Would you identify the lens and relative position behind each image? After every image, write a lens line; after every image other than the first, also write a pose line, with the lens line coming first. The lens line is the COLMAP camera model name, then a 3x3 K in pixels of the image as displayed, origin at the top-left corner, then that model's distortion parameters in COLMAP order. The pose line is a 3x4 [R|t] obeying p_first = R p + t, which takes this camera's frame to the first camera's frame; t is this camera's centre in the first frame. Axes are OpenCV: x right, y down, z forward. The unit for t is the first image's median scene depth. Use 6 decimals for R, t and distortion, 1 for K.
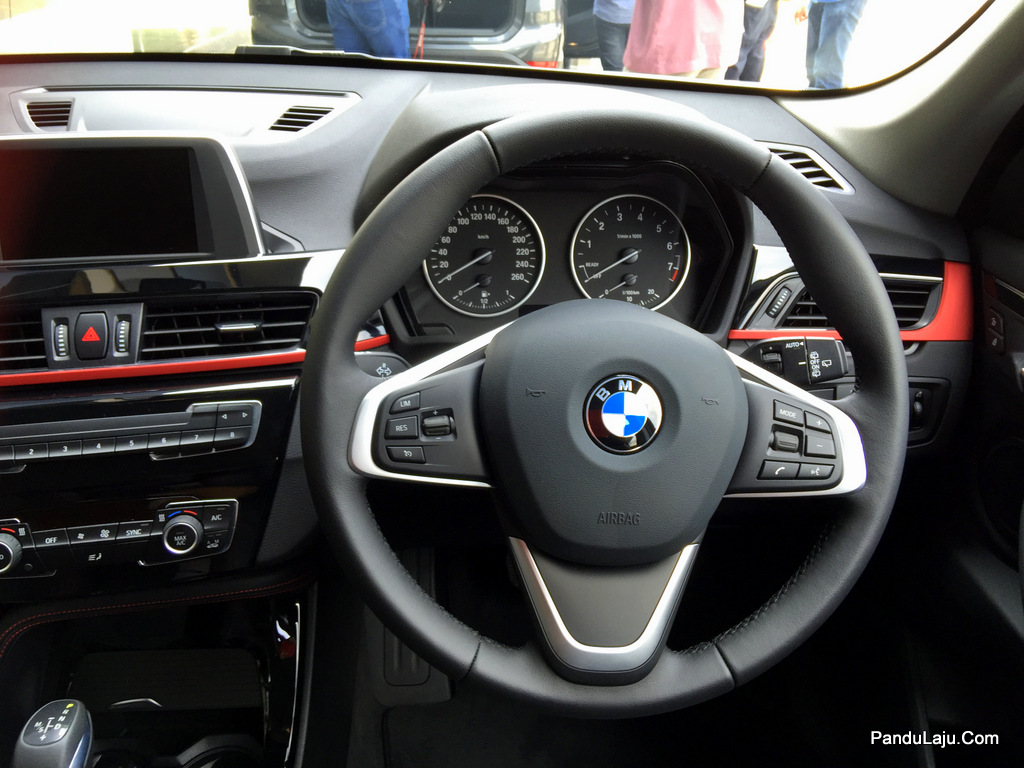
lens RADIAL K [[865.4, 0, 508.3], [0, 865.4, 381.3], [0, 0, 1]] dist [0.063524, -0.096026]
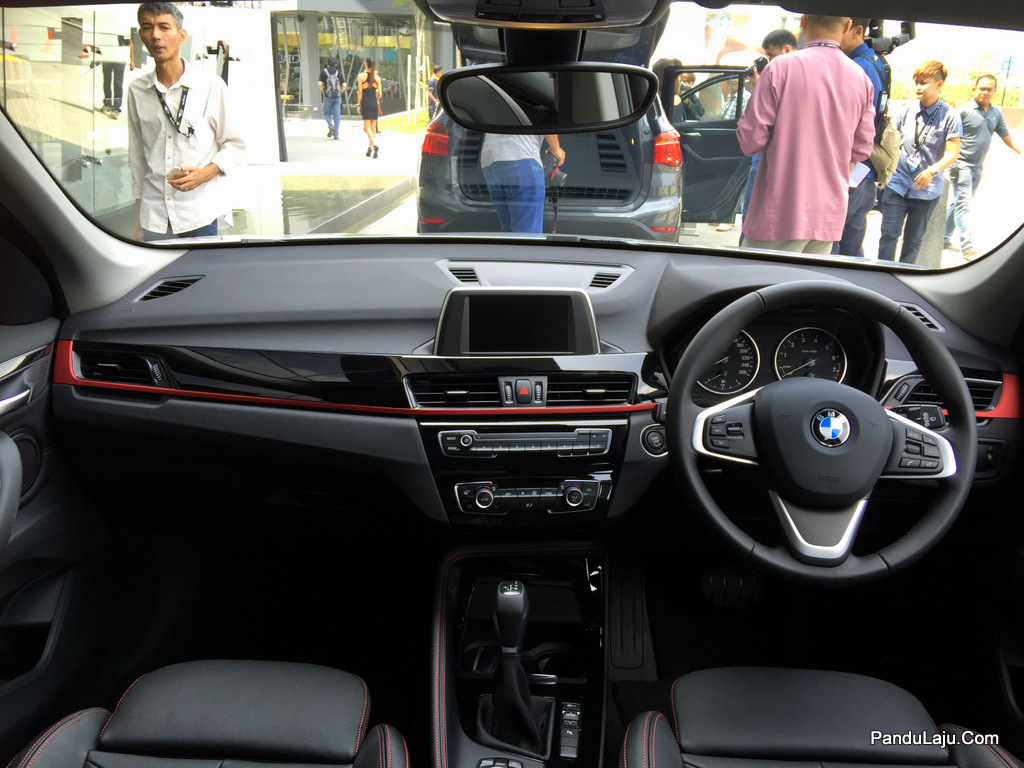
lens RADIAL K [[865.4, 0, 512.4], [0, 865.4, 374.5], [0, 0, 1]] dist [0.063524, -0.096026]
pose [[0.994903, 0.034685, -0.094684, -0.281925], [-0.050399, 0.984329, -0.168985, 0.199364], [0.087339, 0.172896, 0.981060, -0.734959]]
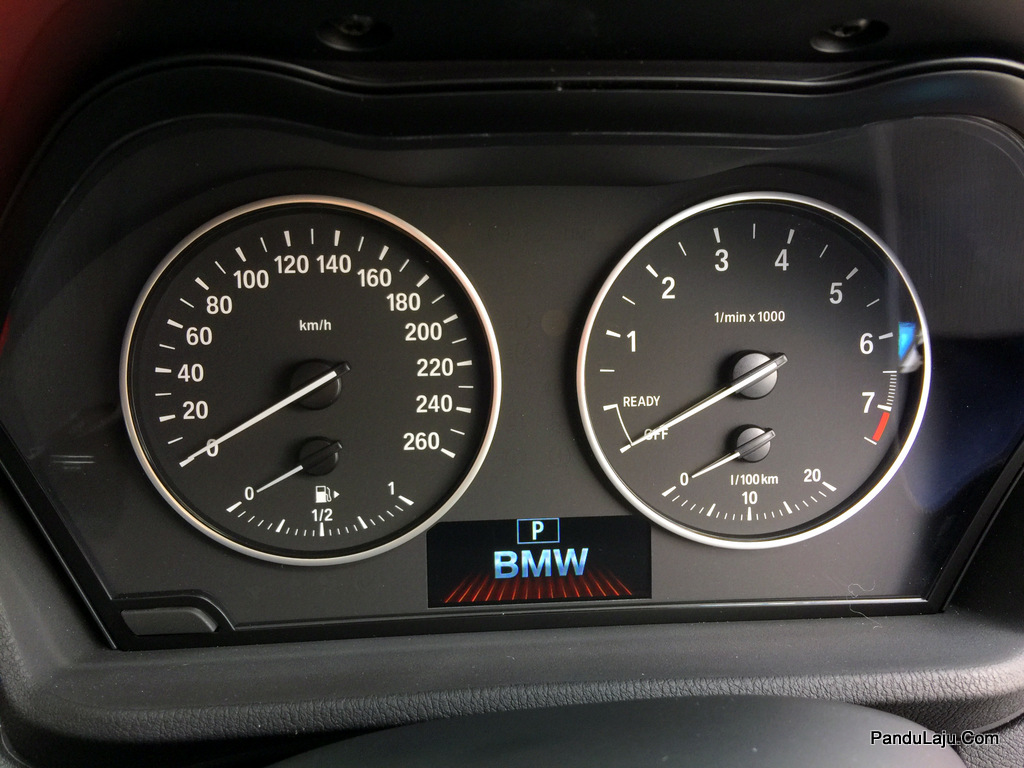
lens RADIAL K [[865.4, 0, 512.3], [0, 865.4, 387.7], [0, 0, 1]] dist [0.063524, -0.096026]
pose [[0.999889, -0.010437, 0.010653, 0.043005], [0.010157, 0.999611, 0.025961, -0.150792], [-0.010920, -0.025850, 0.999606, 0.667145]]
